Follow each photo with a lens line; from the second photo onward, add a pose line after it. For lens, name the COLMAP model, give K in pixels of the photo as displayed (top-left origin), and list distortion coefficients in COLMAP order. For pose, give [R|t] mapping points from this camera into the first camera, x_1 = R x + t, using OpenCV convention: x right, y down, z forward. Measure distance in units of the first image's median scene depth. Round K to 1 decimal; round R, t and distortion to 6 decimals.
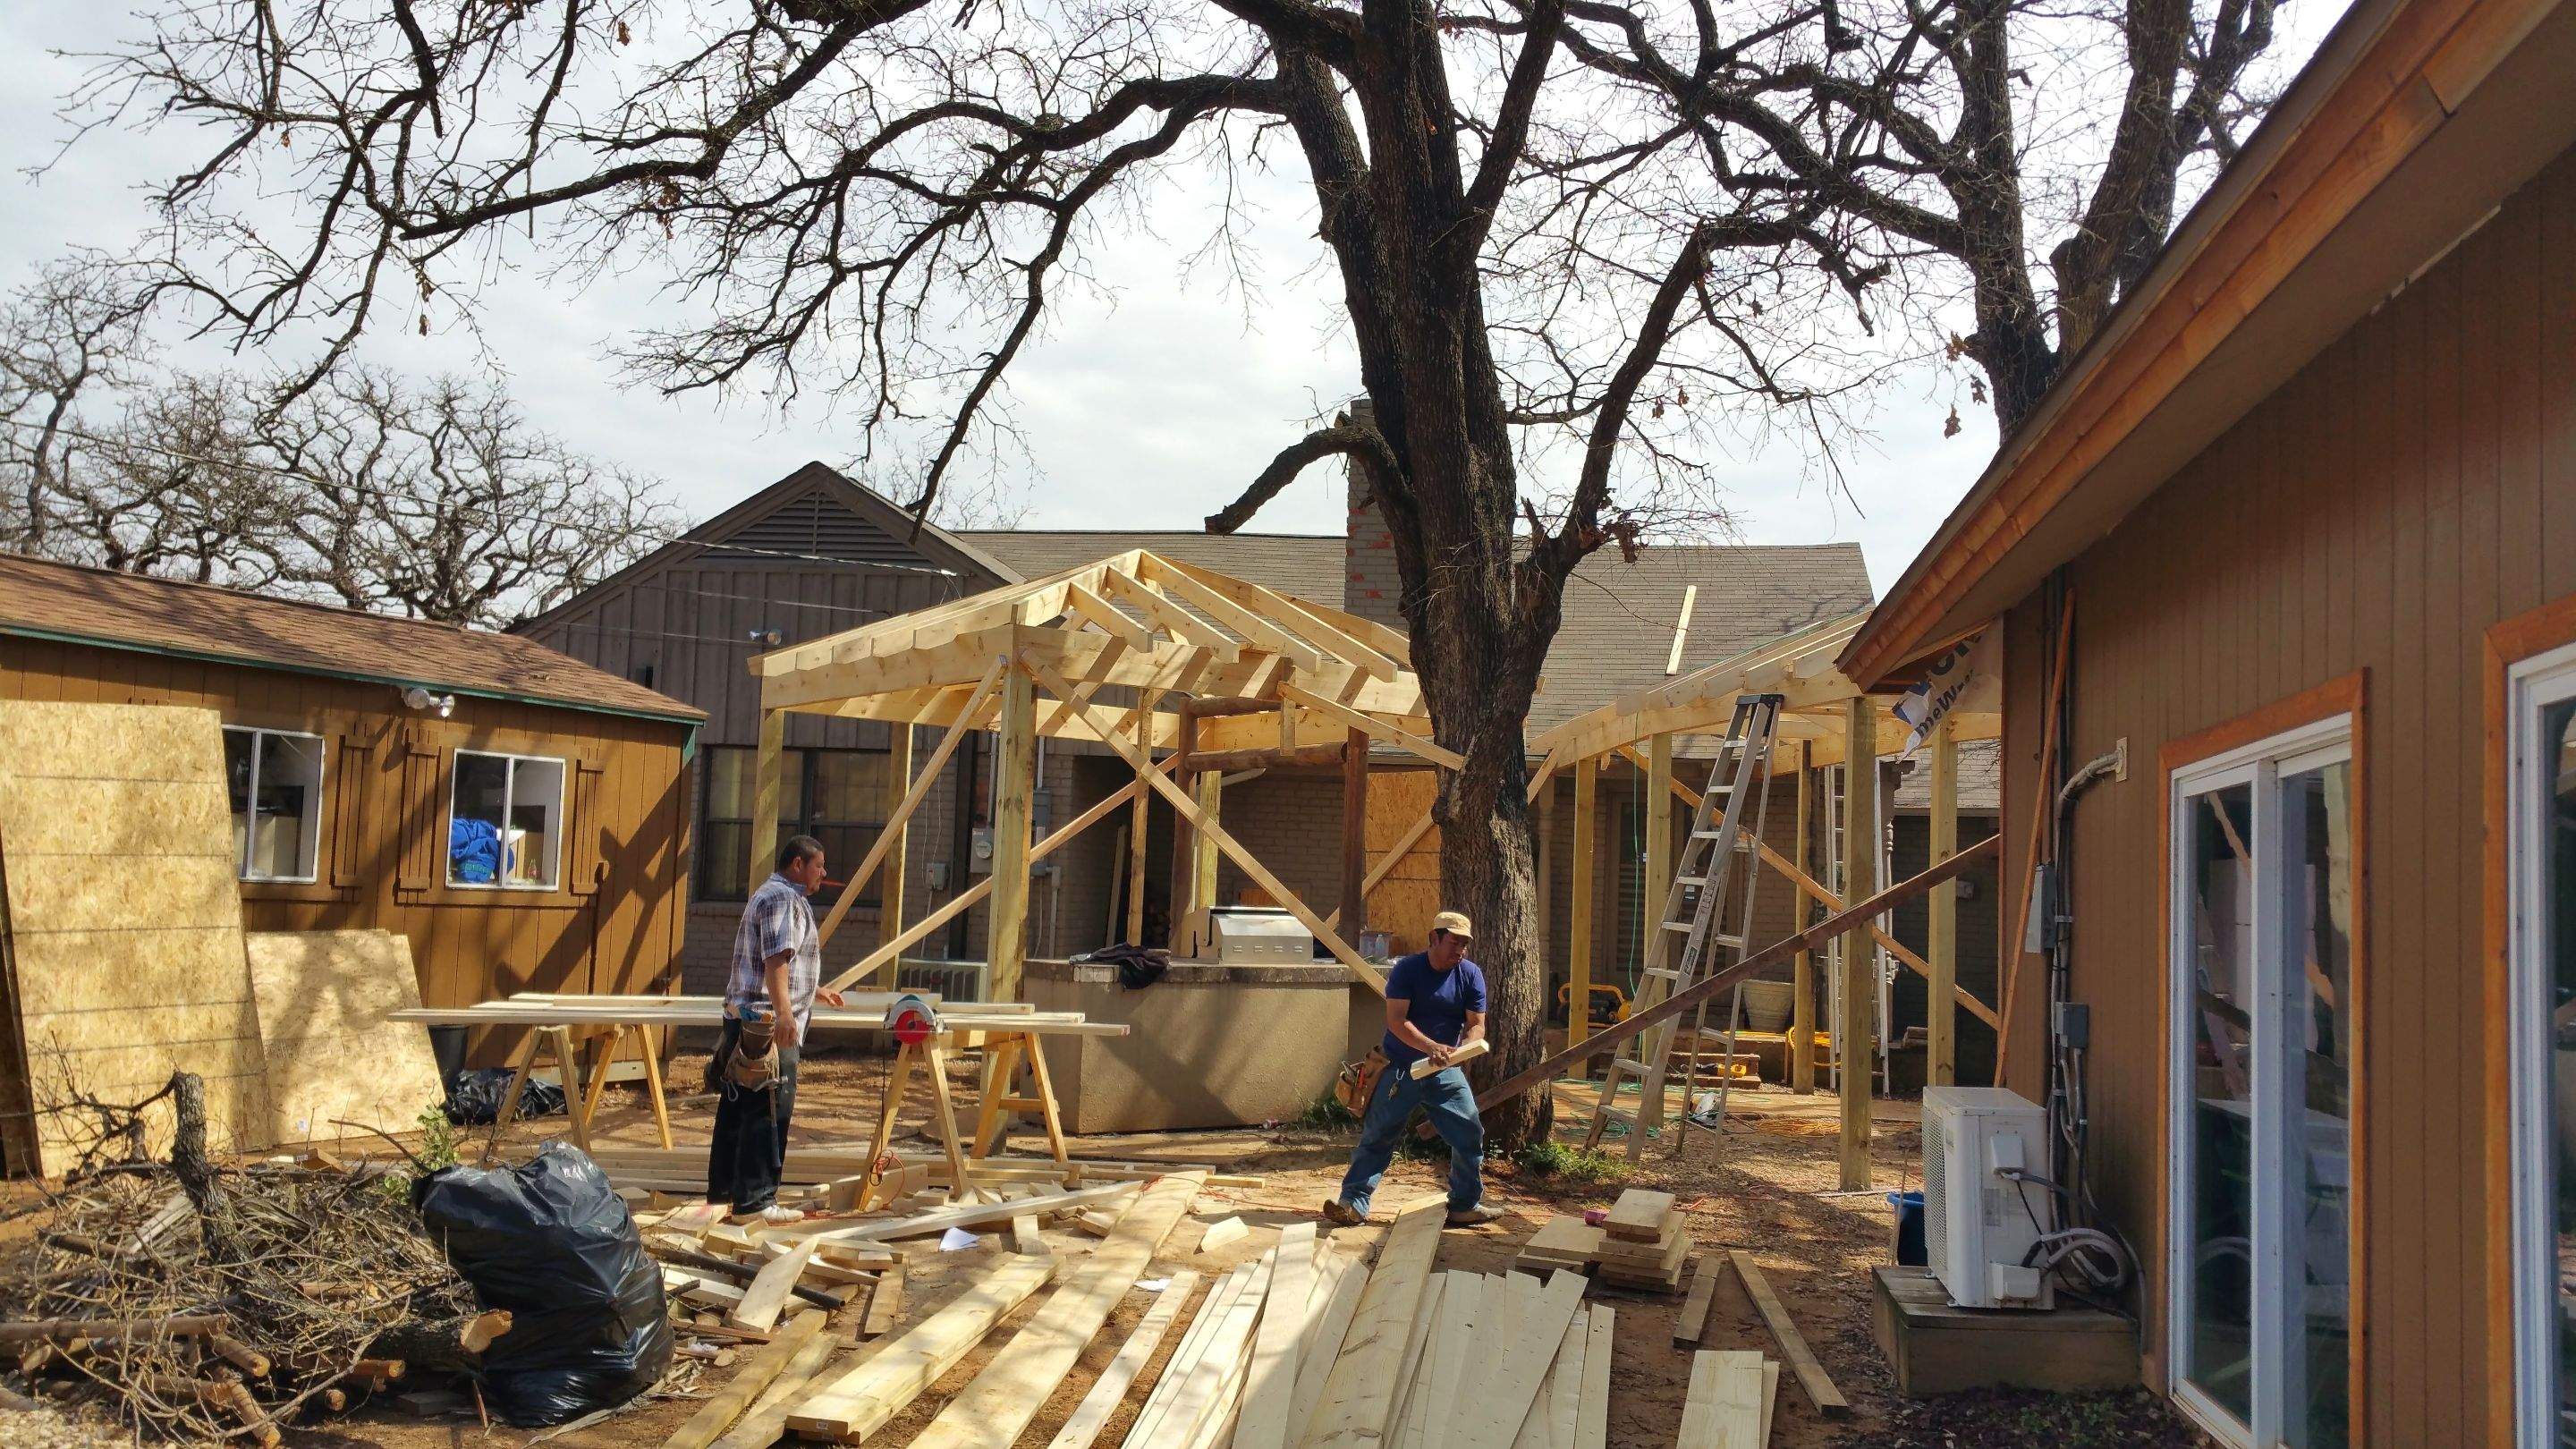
lens RADIAL K [[2089.6, 0, 1290.9], [0, 2089.6, 736.5], [0, 0, 1]] dist [0.160116, -0.356419]
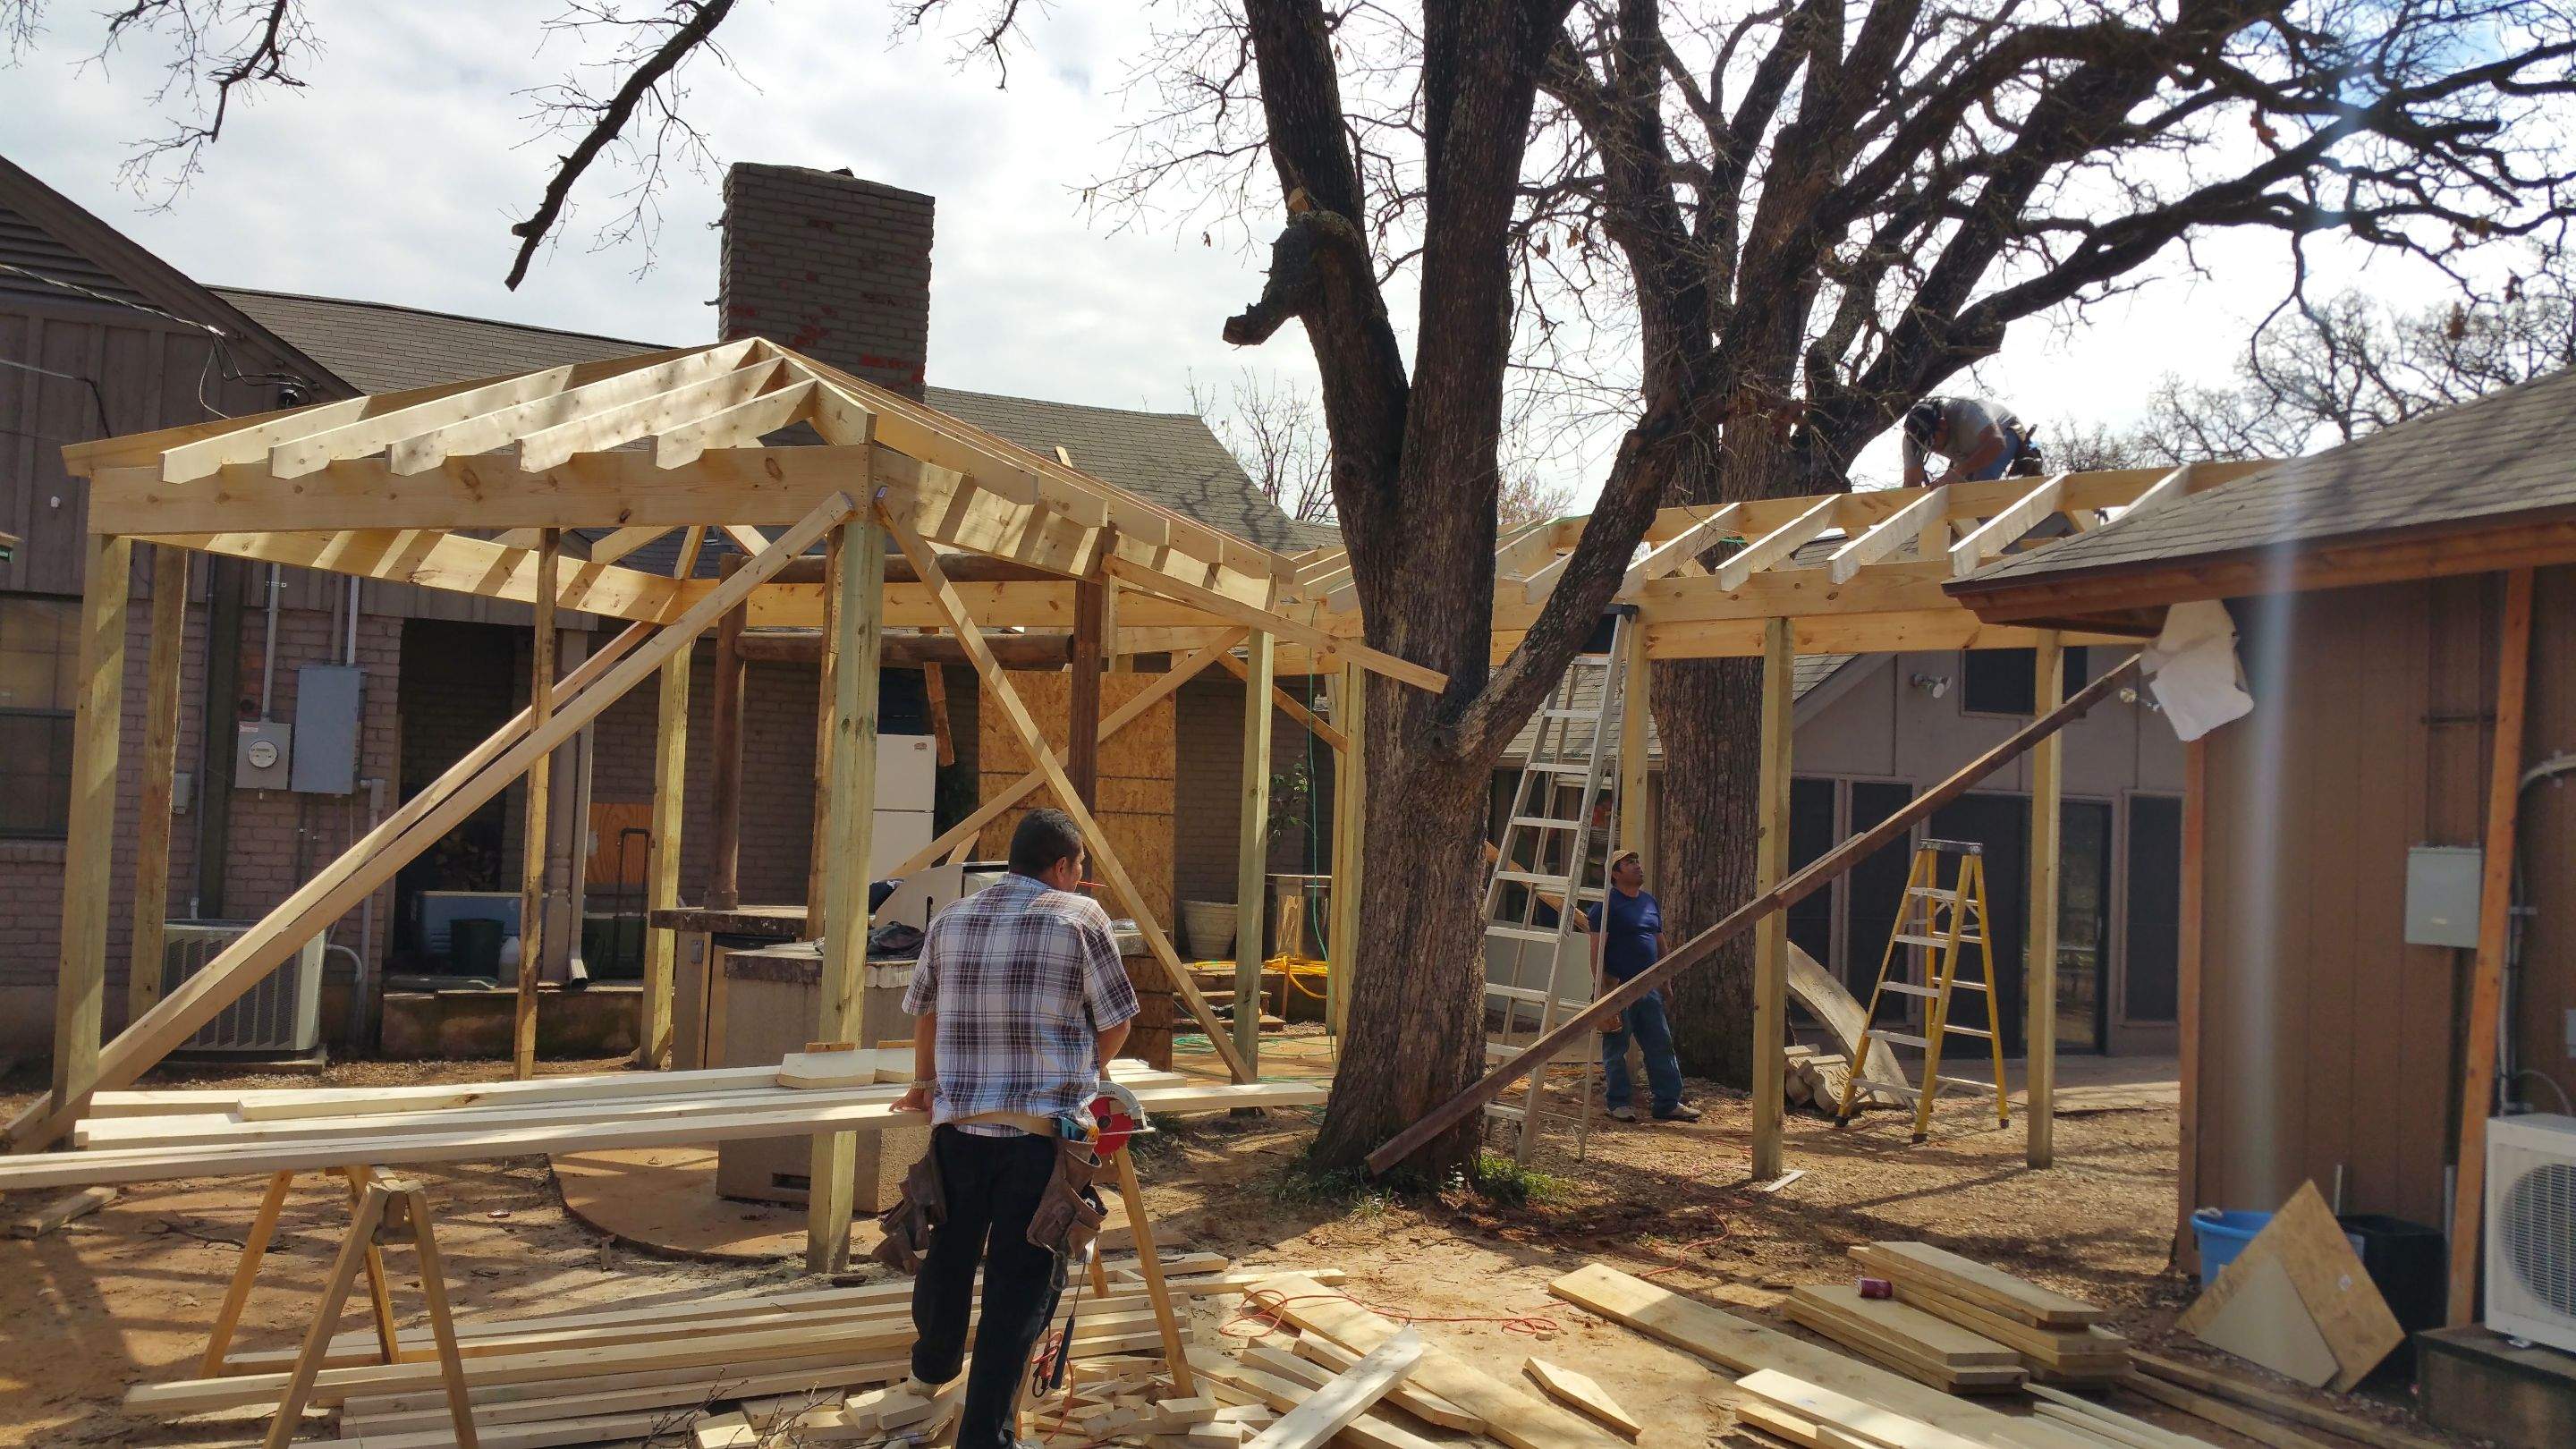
lens RADIAL K [[2089.6, 0, 1290.9], [0, 2089.6, 736.5], [0, 0, 1]] dist [0.160116, -0.356419]
pose [[0.821664, 0.009726, 0.569889, -0.313999], [-0.048867, 0.997375, 0.053434, -0.004739], [-0.567873, -0.071753, 0.819983, 0.313338]]
